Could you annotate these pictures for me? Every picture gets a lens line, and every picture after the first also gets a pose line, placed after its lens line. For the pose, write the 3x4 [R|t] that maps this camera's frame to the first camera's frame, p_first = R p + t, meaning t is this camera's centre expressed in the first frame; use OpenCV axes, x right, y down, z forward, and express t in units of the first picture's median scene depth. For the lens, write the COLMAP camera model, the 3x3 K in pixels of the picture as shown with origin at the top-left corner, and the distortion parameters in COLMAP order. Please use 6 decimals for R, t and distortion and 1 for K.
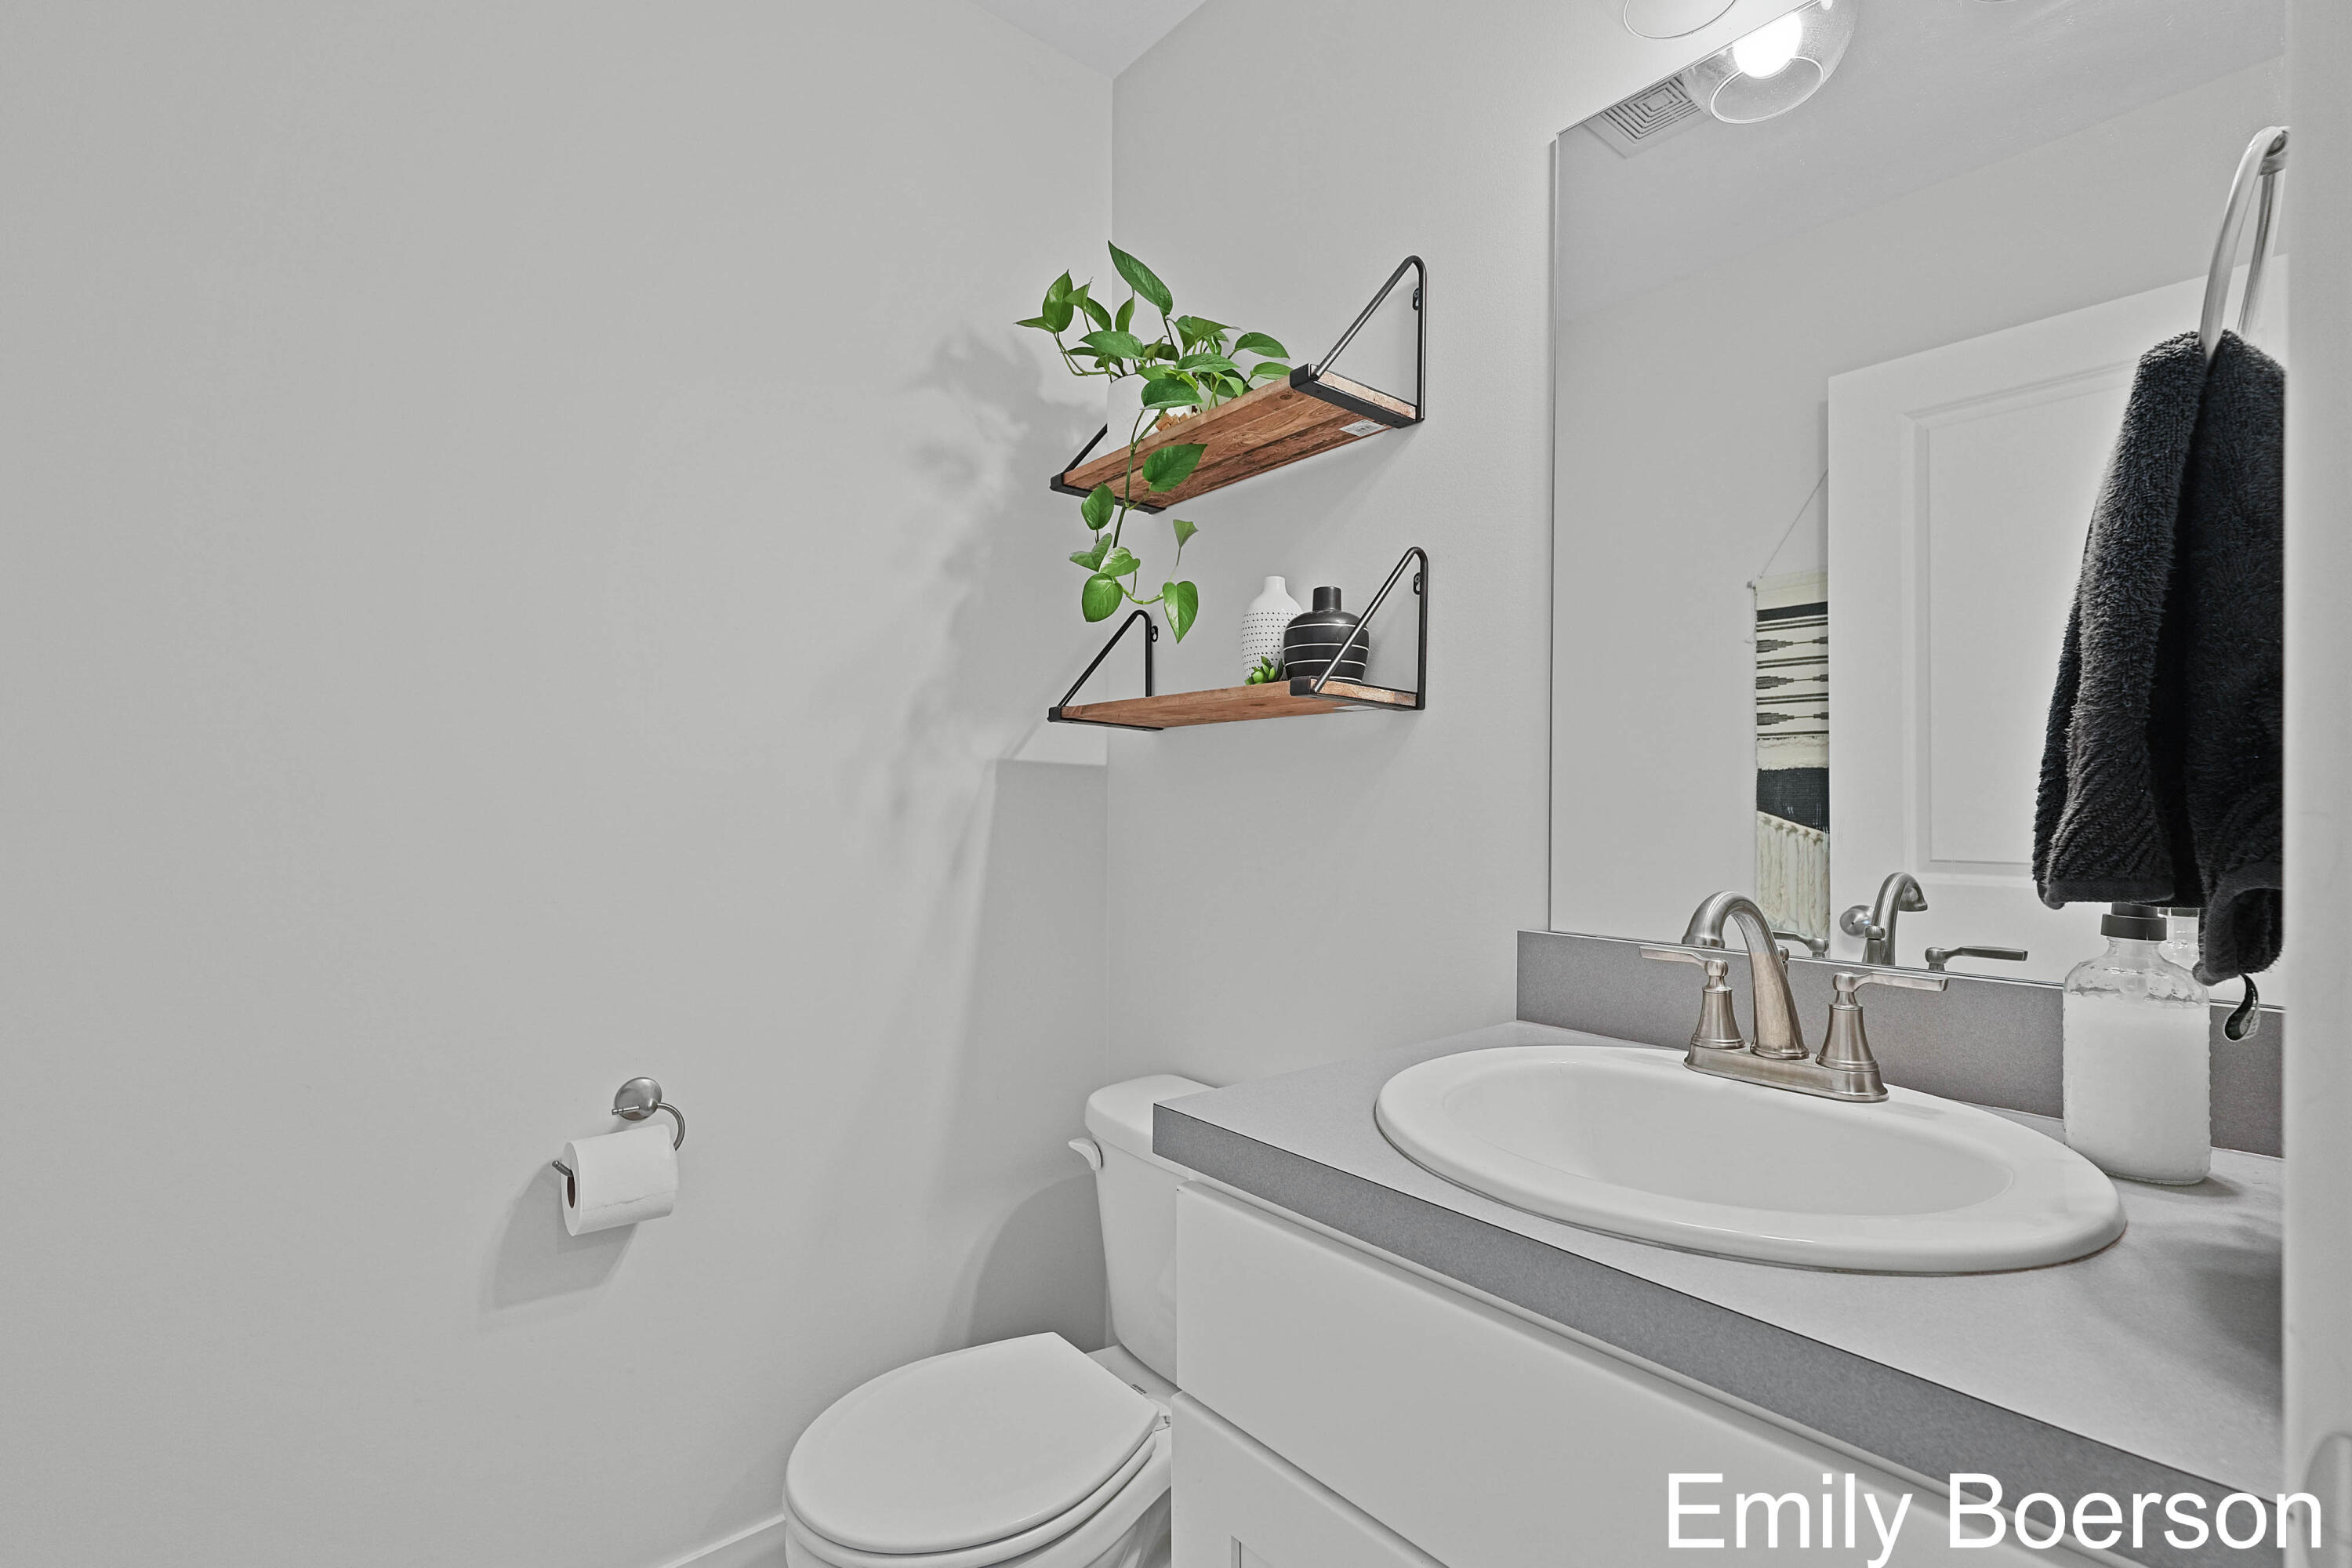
lens RADIAL K [[1019.8, 0, 1183.2], [0, 1019.8, 794.6], [0, 0, 1]] dist [-0.012926, -0.000277]
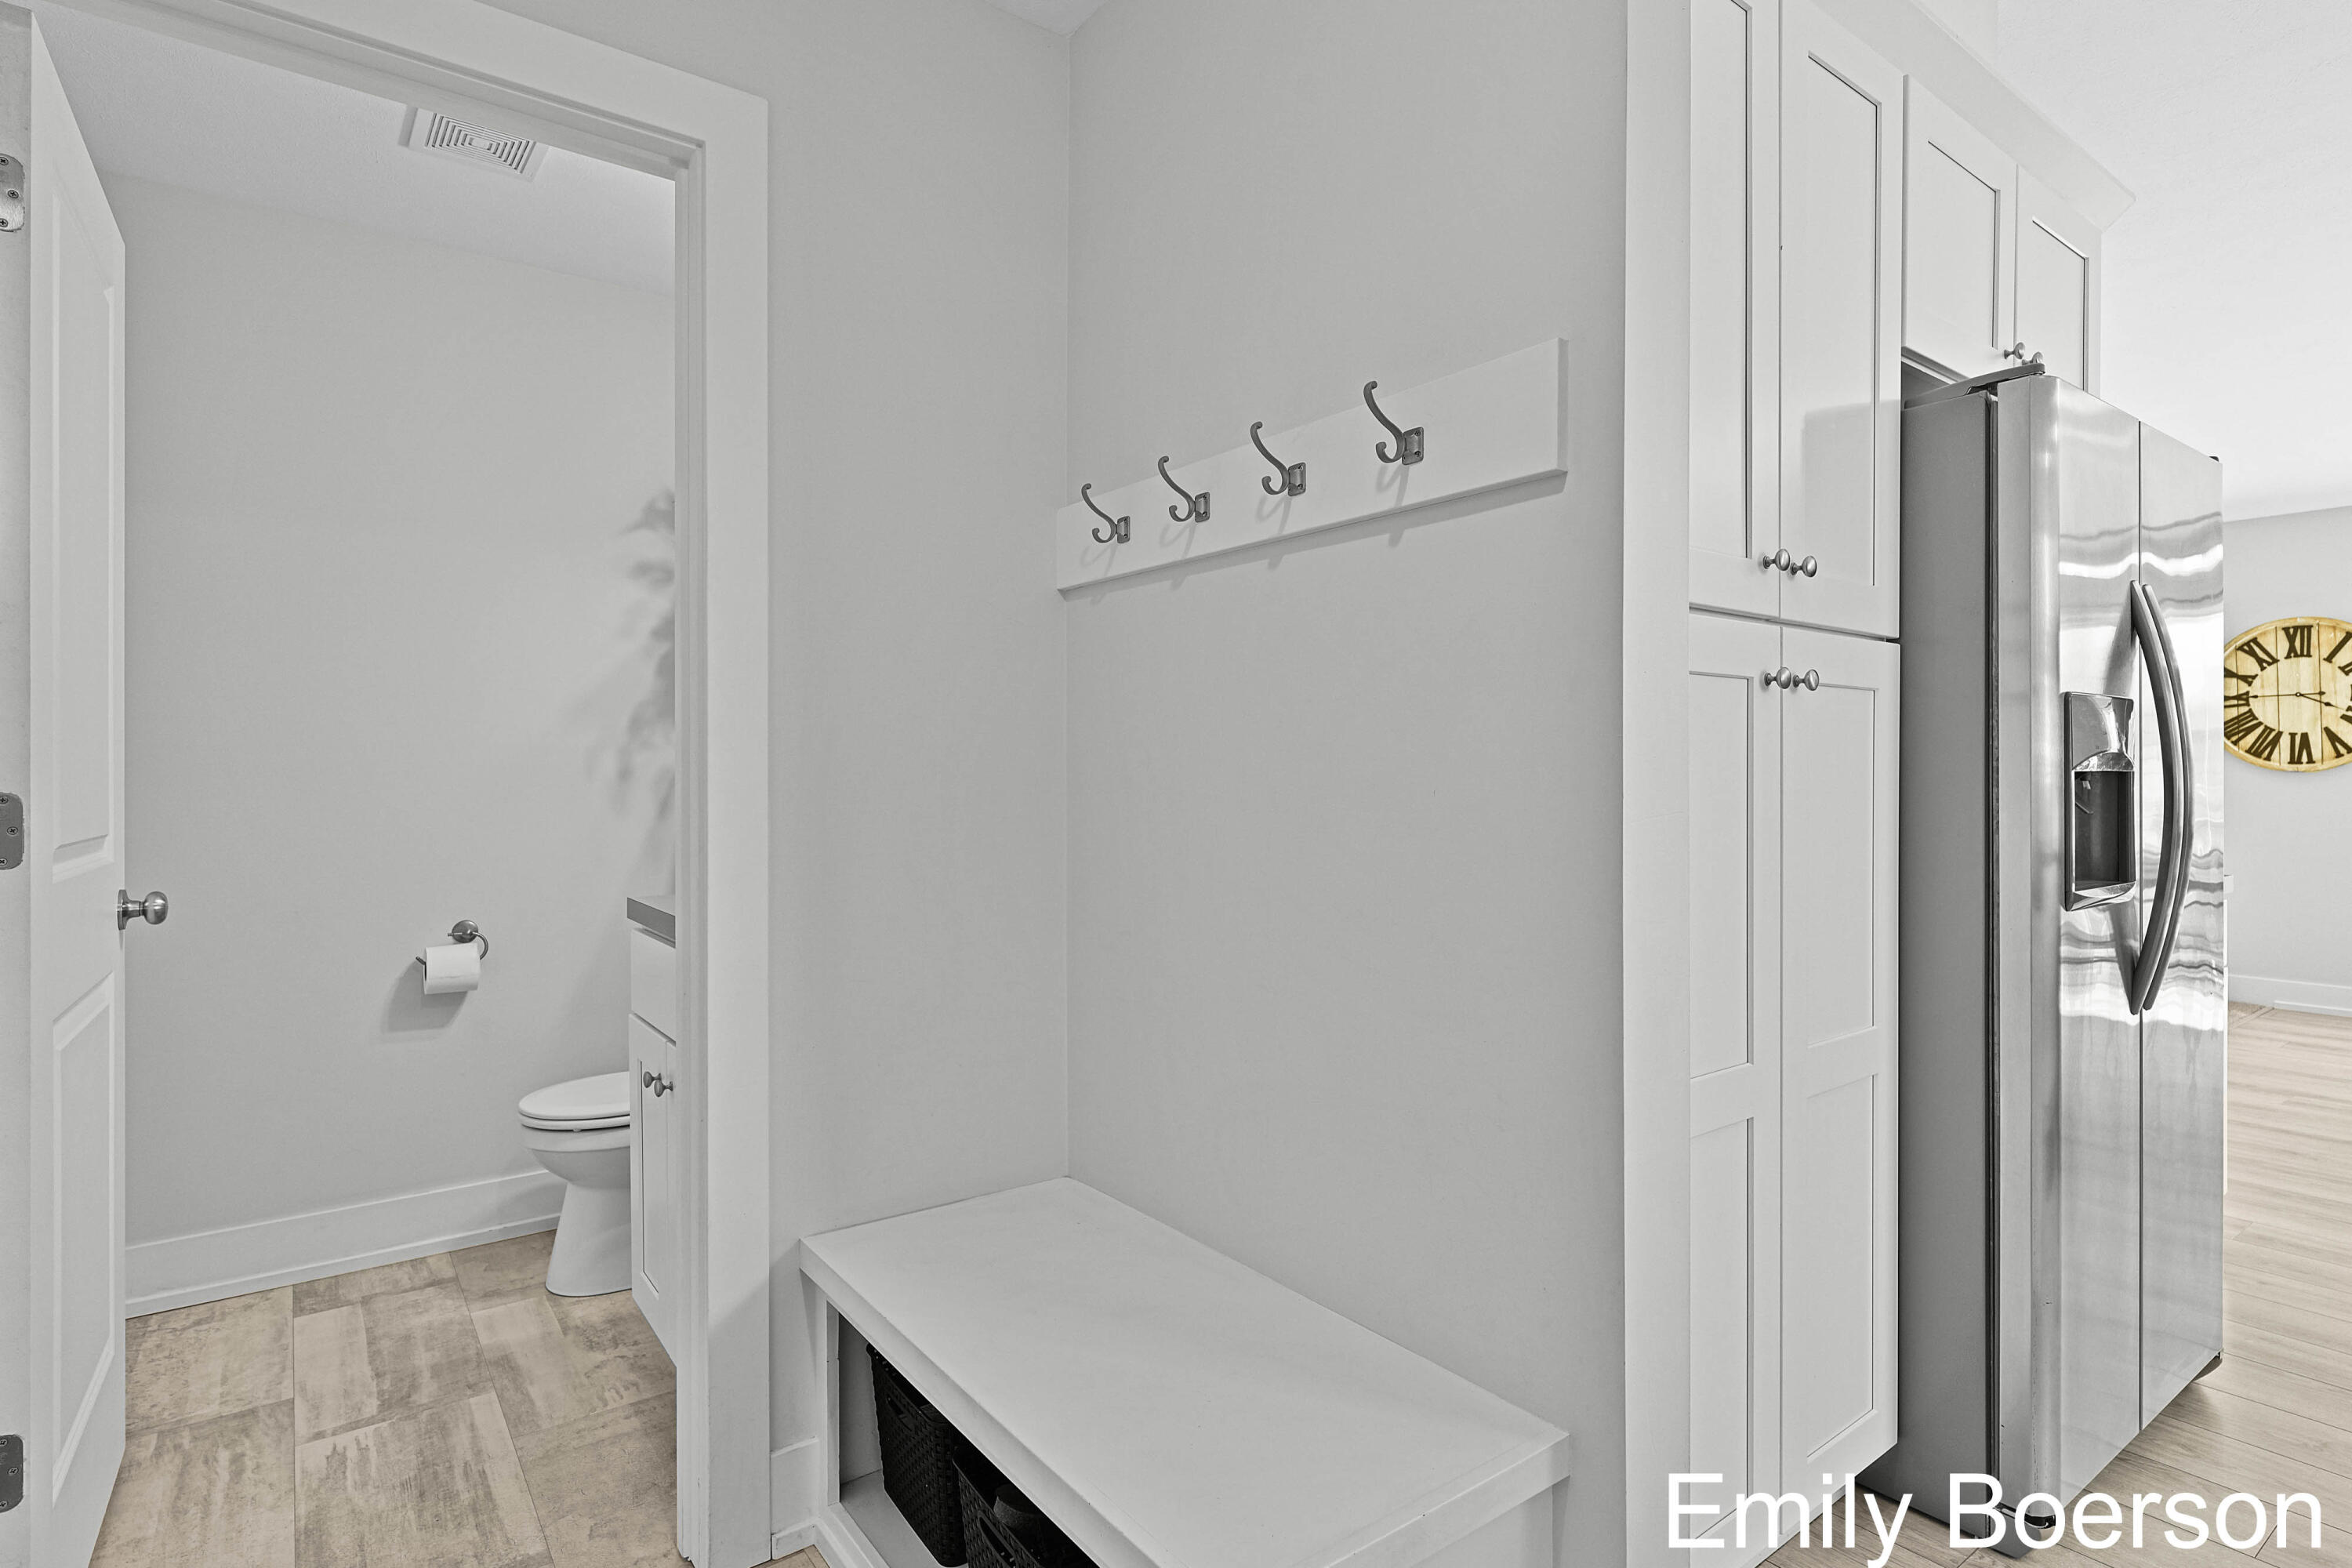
lens RADIAL K [[1174.6, 0, 1171.3], [0, 1174.6, 777.5], [0, 0, 1]] dist [0.003899, 0.000484]
pose [[0.995162, -0.002939, -0.098202, 0.841115], [0.004071, 0.999928, 0.011326, -0.003723], [0.098161, -0.011671, 0.995102, -0.892221]]
